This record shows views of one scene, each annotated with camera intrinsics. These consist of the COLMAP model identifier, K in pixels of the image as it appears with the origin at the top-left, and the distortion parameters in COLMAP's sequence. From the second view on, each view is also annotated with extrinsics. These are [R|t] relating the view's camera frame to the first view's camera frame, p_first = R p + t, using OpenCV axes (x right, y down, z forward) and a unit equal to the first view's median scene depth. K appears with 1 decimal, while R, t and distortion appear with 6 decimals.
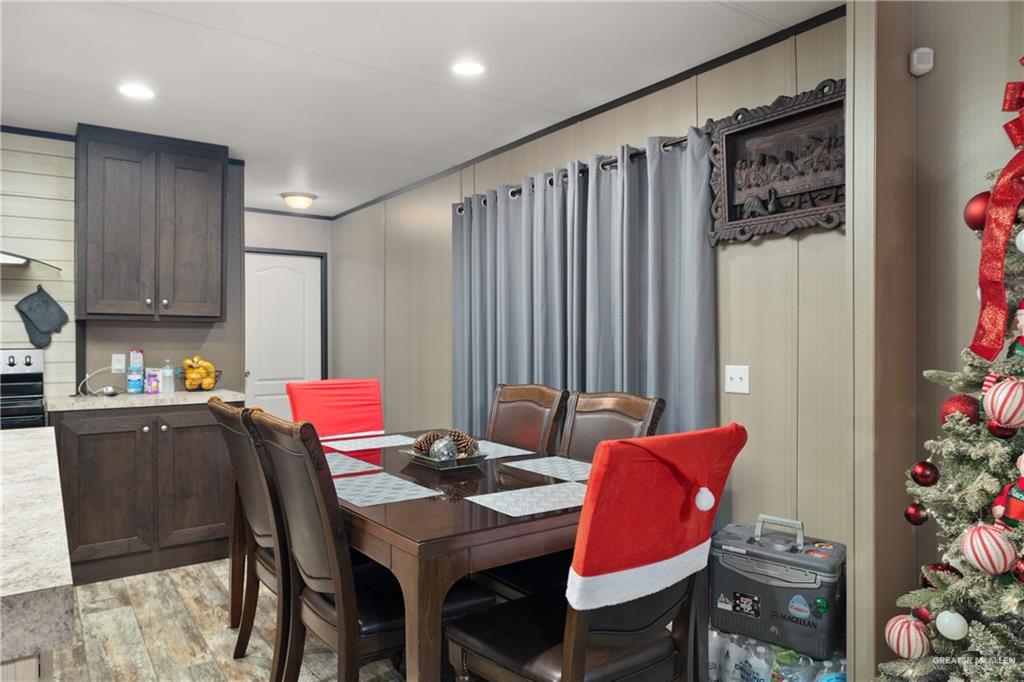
lens RADIAL K [[661.4, 0, 512.0], [0, 661.4, 341.0], [0, 0, 1]] dist [-0.000758, -0.001089]
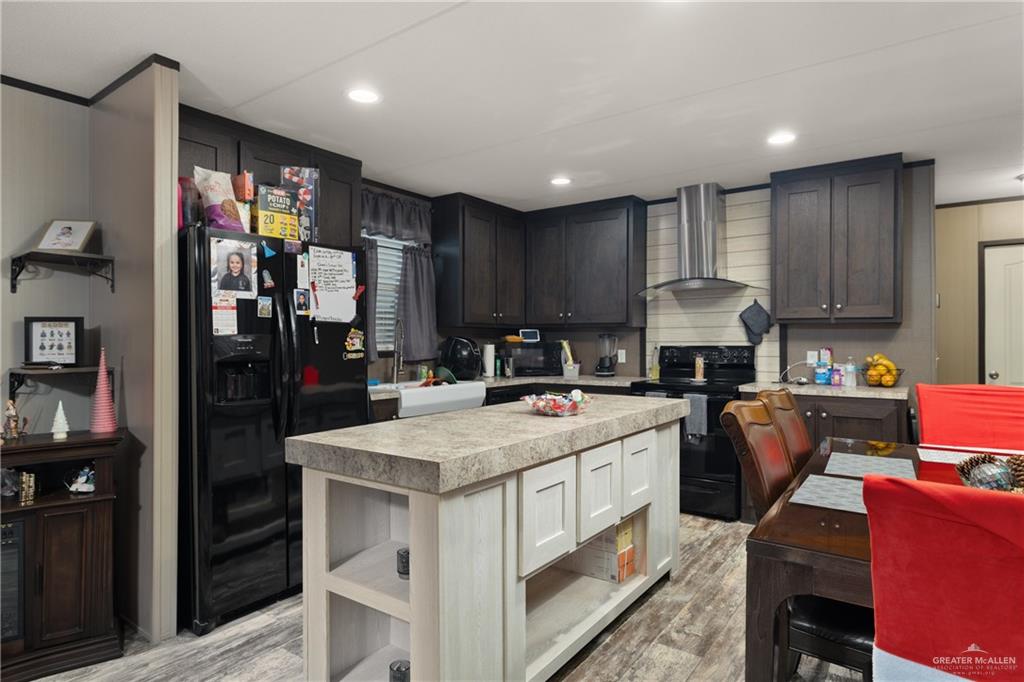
lens RADIAL K [[568.0, 0, 512.0], [0, 568.0, 341.0], [0, 0, 1]] dist [0.003745, 0.000902]
pose [[0.322887, 0.004245, -0.946428, 0.224166], [-0.001952, 0.999991, 0.003819, -0.001567], [0.946436, 0.000614, 0.322892, 0.144058]]
